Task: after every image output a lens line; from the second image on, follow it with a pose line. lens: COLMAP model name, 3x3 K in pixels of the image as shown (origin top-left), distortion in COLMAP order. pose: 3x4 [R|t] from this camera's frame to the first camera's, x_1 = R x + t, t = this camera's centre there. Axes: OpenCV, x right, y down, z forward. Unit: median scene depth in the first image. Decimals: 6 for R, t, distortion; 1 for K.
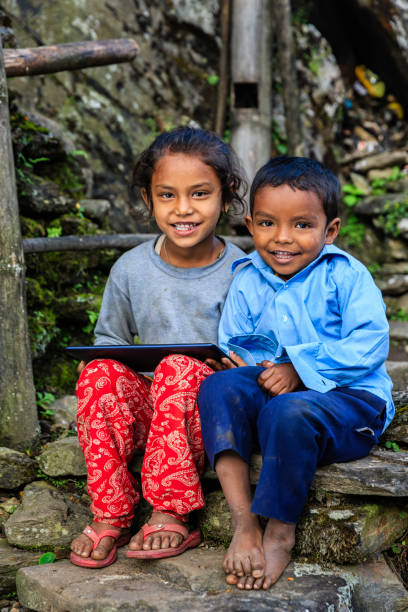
lens RADIAL K [[1352.9, 0, 204.0], [0, 1352.9, 306.0], [0, 0, 1]] dist [-0.023851, 0.089245]
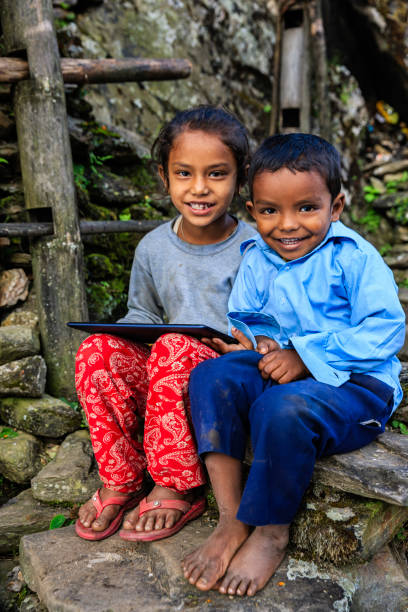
lens RADIAL K [[645.7, 0, 204.0], [0, 645.7, 306.0], [0, 0, 1]] dist [0.006198, 0.019220]
pose [[0.988327, 0.015162, -0.151594, 0.054856], [-0.006507, 0.998329, 0.057425, -0.007833], [0.152211, -0.055768, 0.986773, 0.413686]]
